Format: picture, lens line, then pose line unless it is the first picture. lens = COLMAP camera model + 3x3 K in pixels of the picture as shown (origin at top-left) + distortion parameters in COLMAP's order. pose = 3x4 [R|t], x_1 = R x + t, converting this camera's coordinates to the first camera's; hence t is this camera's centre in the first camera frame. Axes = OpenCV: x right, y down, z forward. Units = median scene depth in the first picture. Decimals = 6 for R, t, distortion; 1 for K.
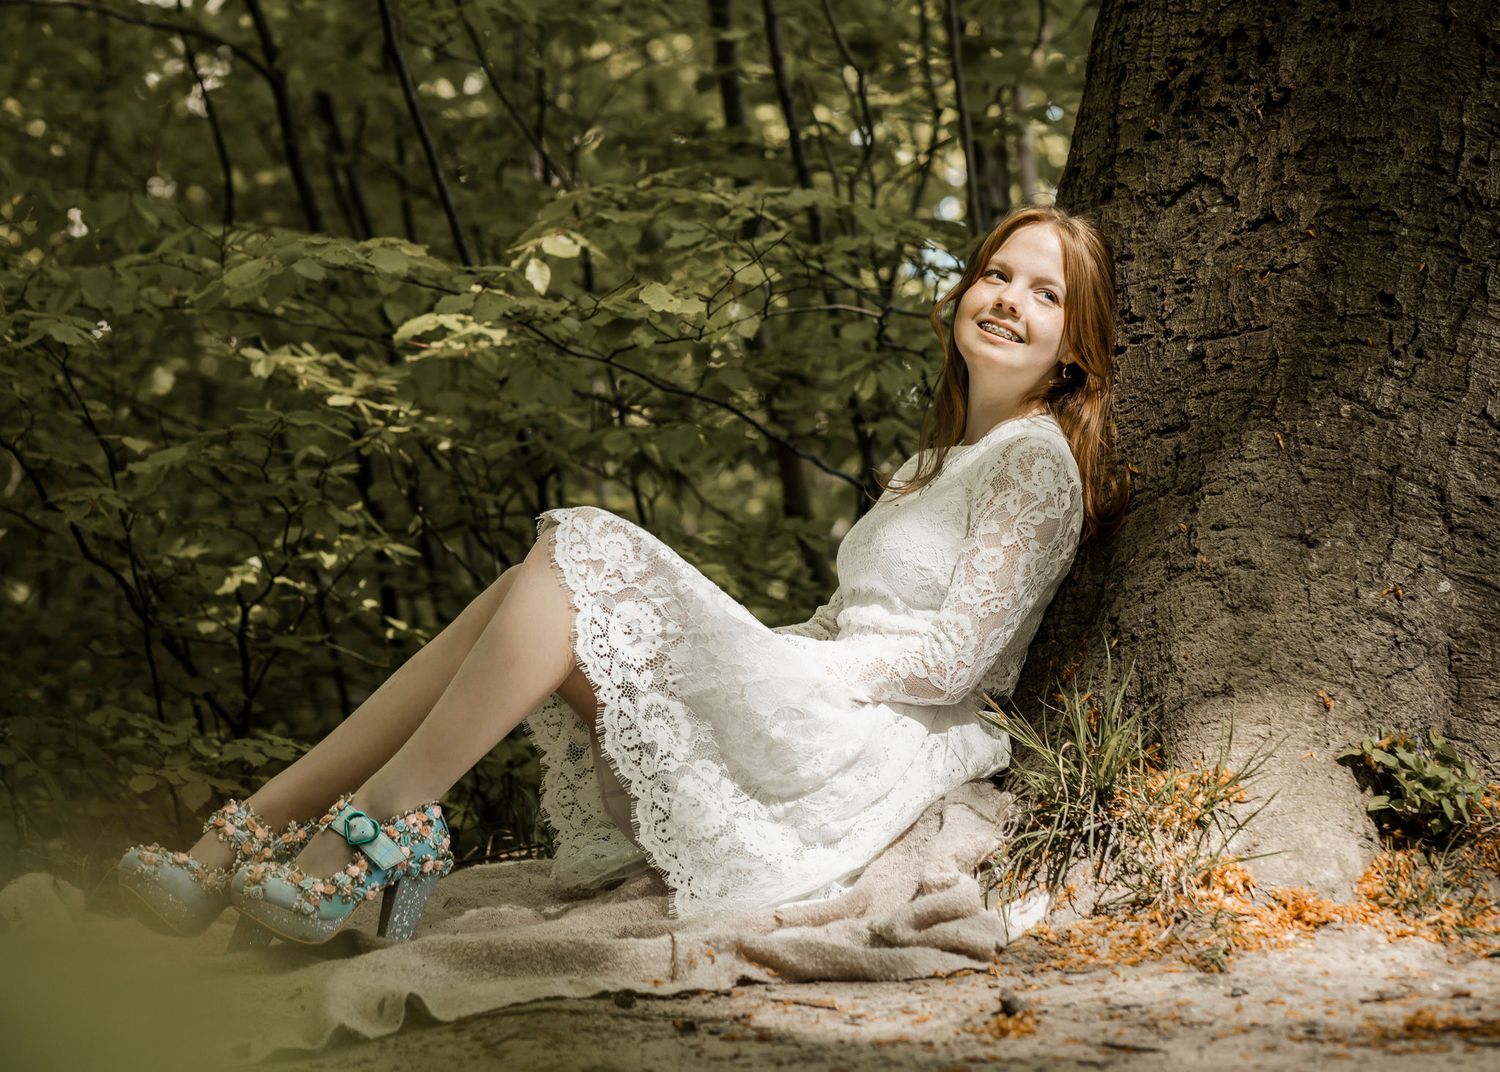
lens RADIAL K [[4125.0, 0, 750.0], [0, 4125.0, 536.0], [0, 0, 1]] dist [0.058266, 0.339725]
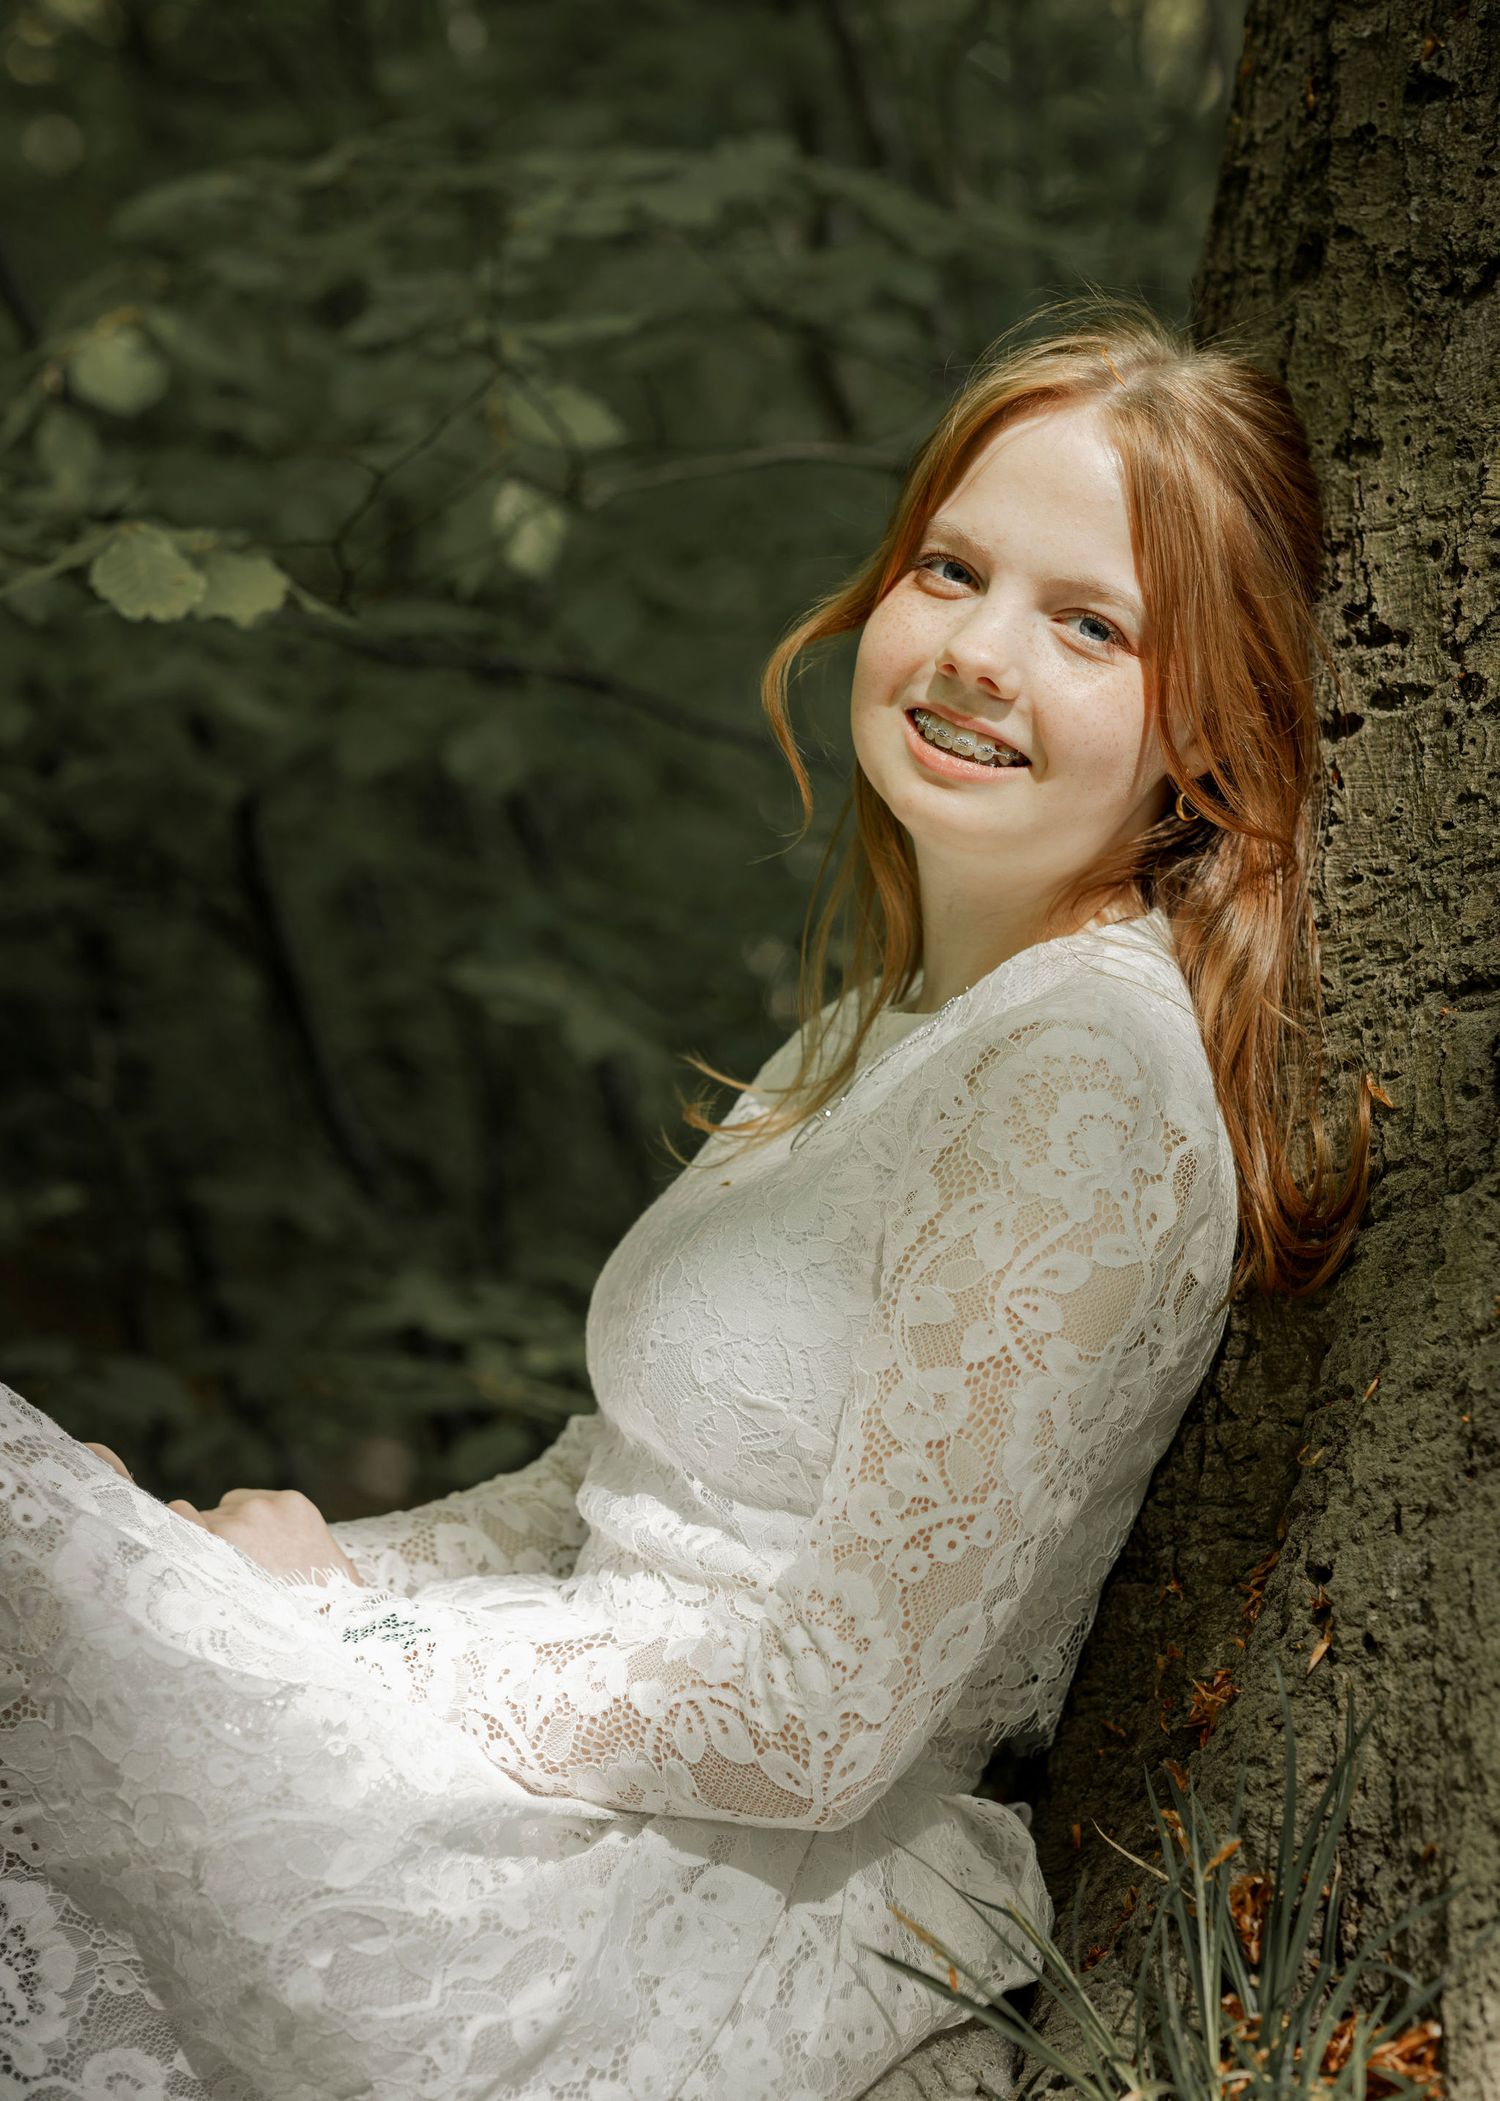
lens RADIAL K [[5777.8, 0, 749.6], [0, 5777.8, 1005.4], [0, 0, 1]] dist [0.058266, 0.339725]
pose [[0.994420, -0.038478, -0.098227, 0.088358], [0.049712, 0.992165, 0.114618, -0.081466], [0.093047, -0.118861, 0.988541, 0.519640]]
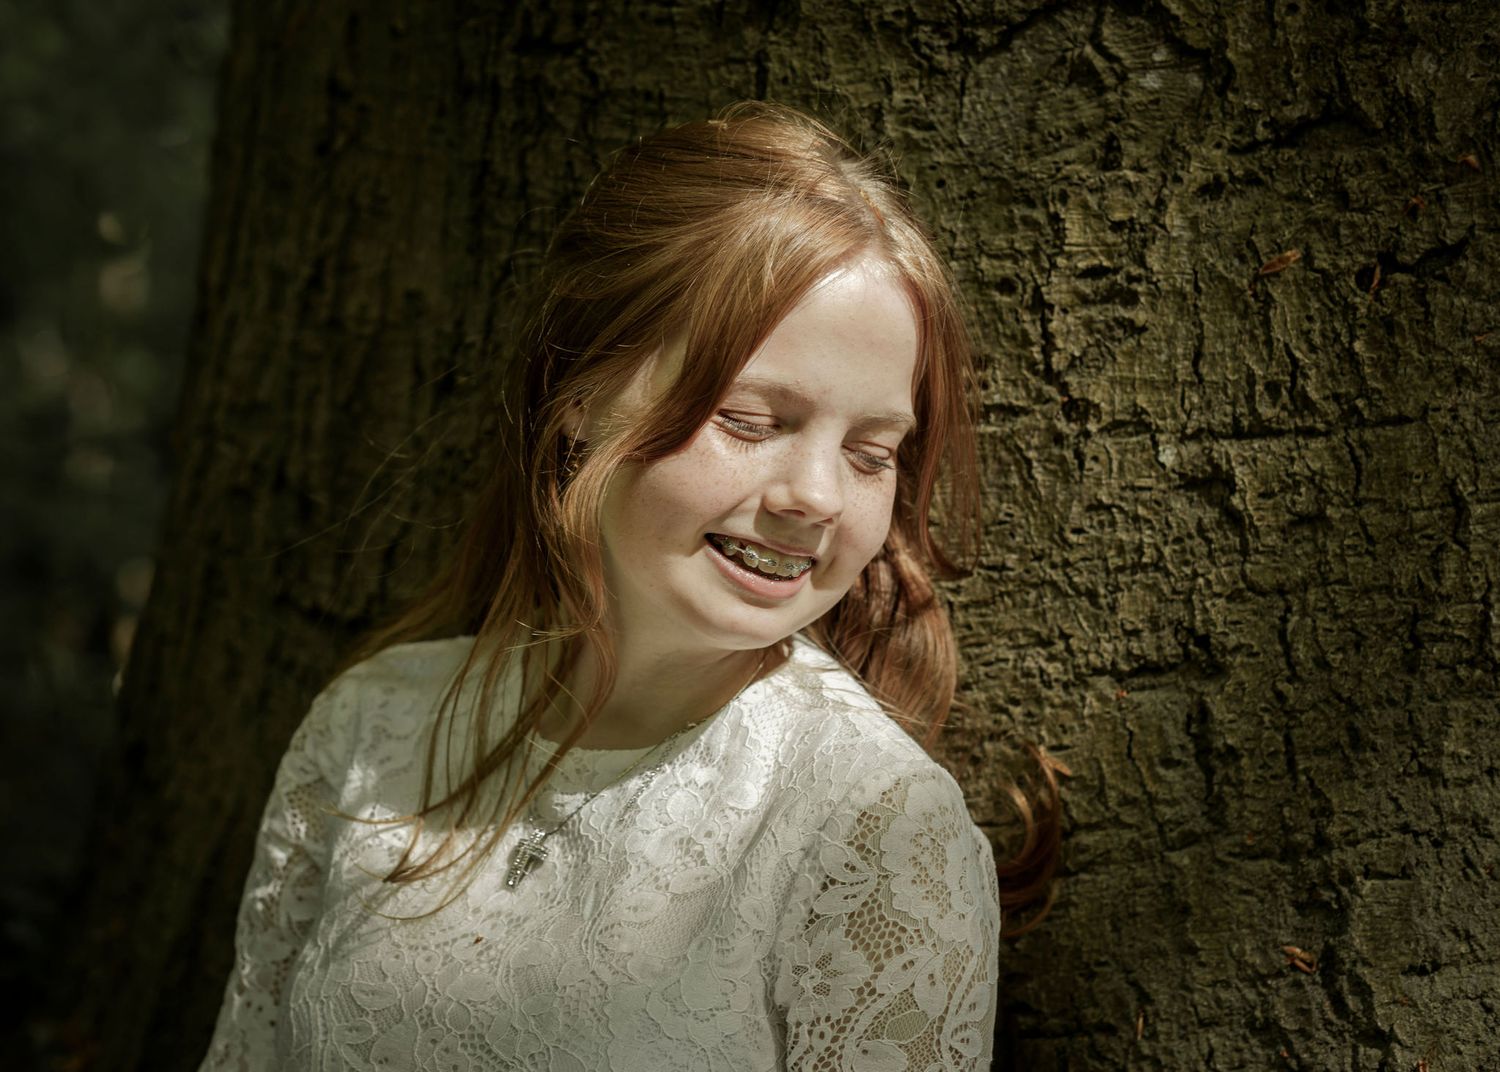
lens RADIAL K [[4125.0, 0, 750.0], [0, 4125.0, 536.0], [0, 0, 1]] dist [0.058266, 0.339725]
pose [[0.805936, -0.244419, 0.539191, -0.143870], [0.036363, 0.929510, 0.367000, -0.186796], [-0.590885, -0.276172, 0.758013, 0.717527]]
